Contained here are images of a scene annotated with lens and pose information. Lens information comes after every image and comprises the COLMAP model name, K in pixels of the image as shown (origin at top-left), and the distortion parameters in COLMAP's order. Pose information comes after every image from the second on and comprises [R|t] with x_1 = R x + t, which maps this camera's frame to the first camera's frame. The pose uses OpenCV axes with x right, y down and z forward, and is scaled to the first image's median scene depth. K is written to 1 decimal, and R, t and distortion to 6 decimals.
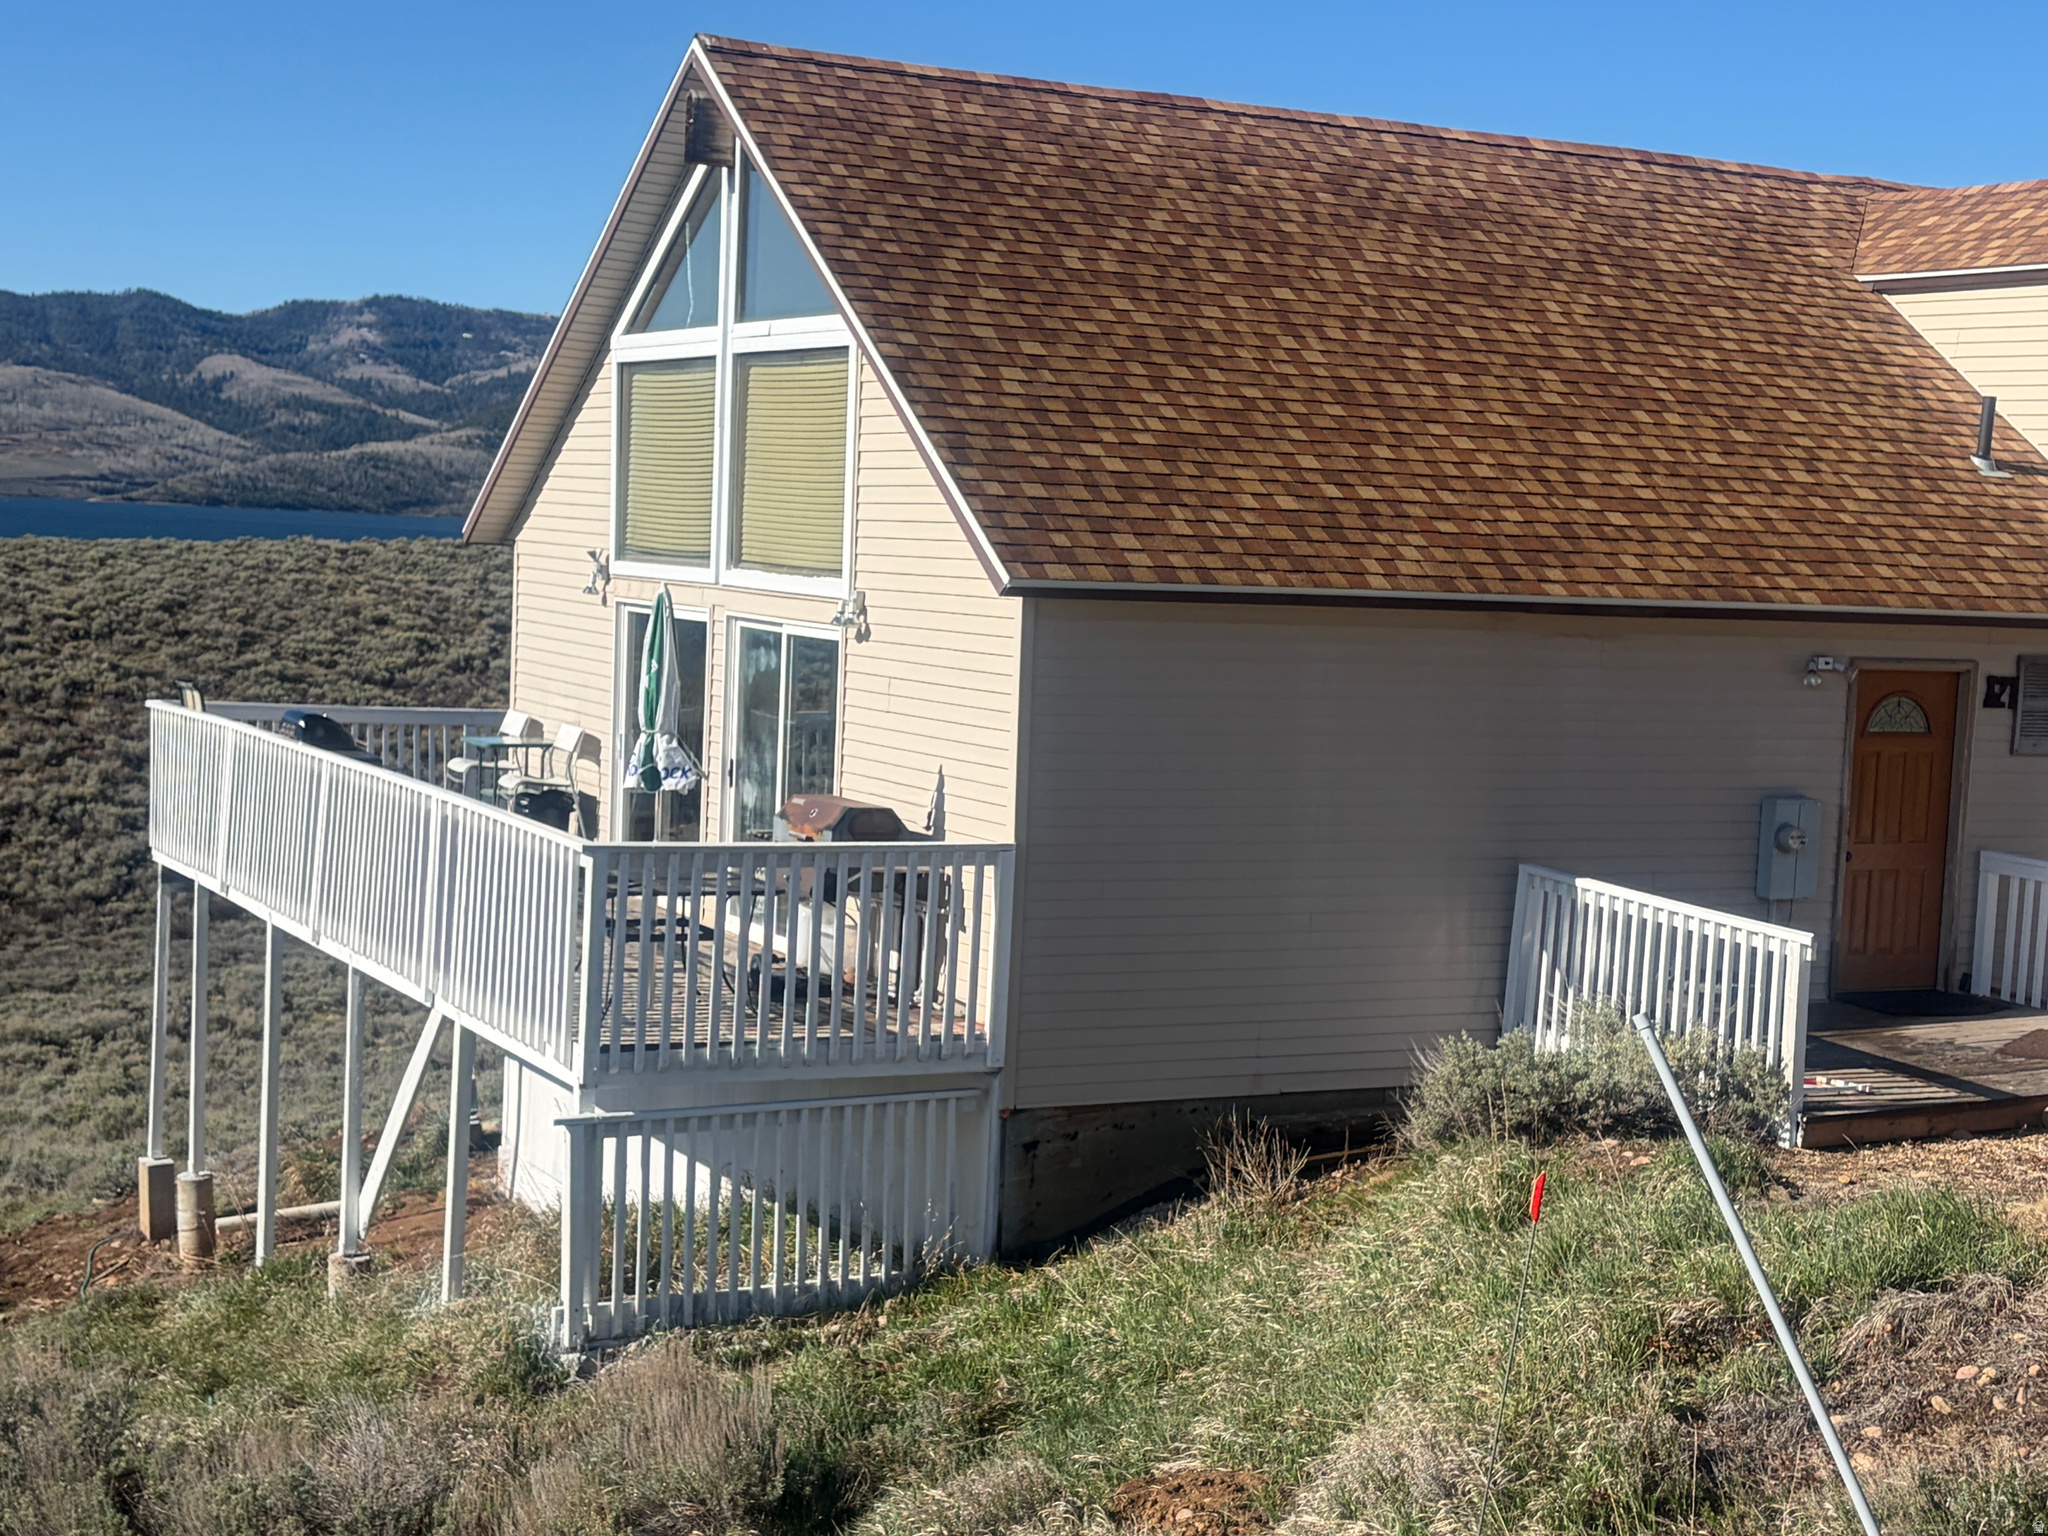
lens RADIAL K [[3025.7, 0, 1013.6], [0, 3025.7, 788.4], [0, 0, 1]] dist [0.066460, 0.000000]
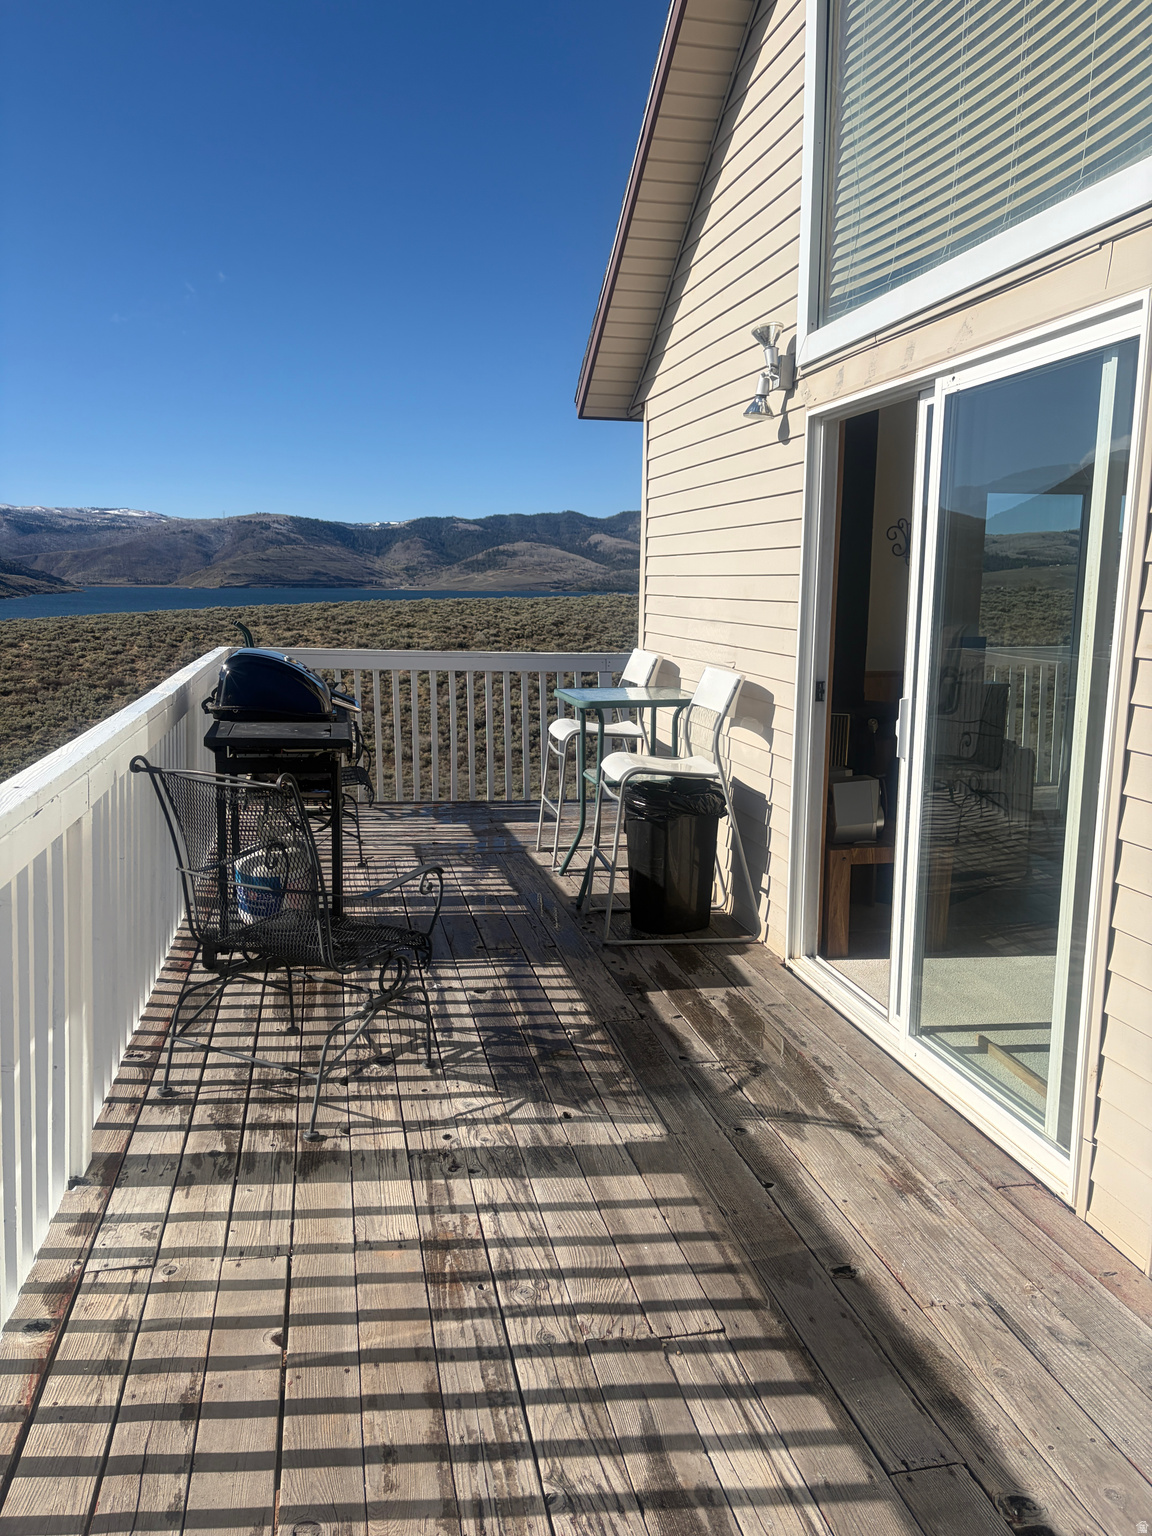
lens RADIAL K [[1156.1, 0, 572.7], [0, 1156.1, 775.5], [0, 0, 1]] dist [0.051258, -0.060685]
pose [[0.961854, 0.009228, -0.273406, -0.111841], [0.009686, 0.997655, 0.067748, -0.015705], [0.273391, -0.067812, 0.959510, 0.773849]]
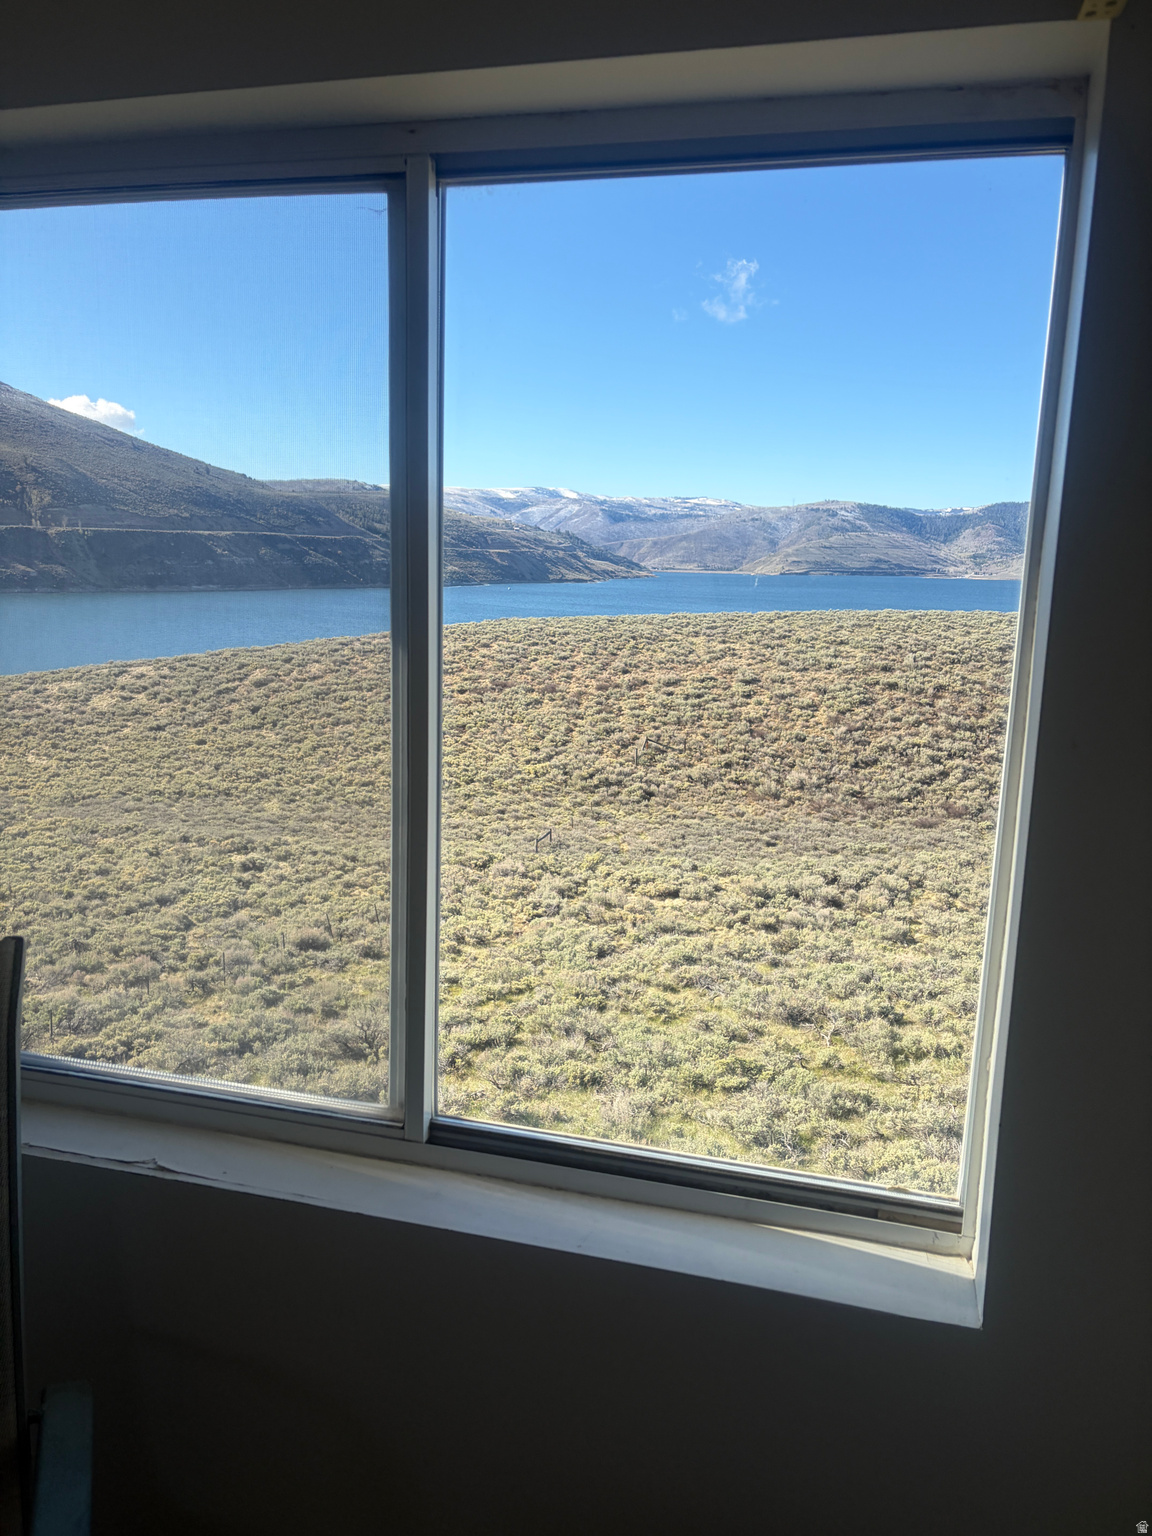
lens RADIAL K [[1156.1, 0, 565.8], [0, 1156.1, 784.6], [0, 0, 1]] dist [0.051258, -0.060685]
pose [[0.732550, 0.102475, -0.672956, 0.245977], [-0.050743, 0.994074, 0.096138, -0.158866], [0.678819, -0.036278, 0.733409, 1.218917]]
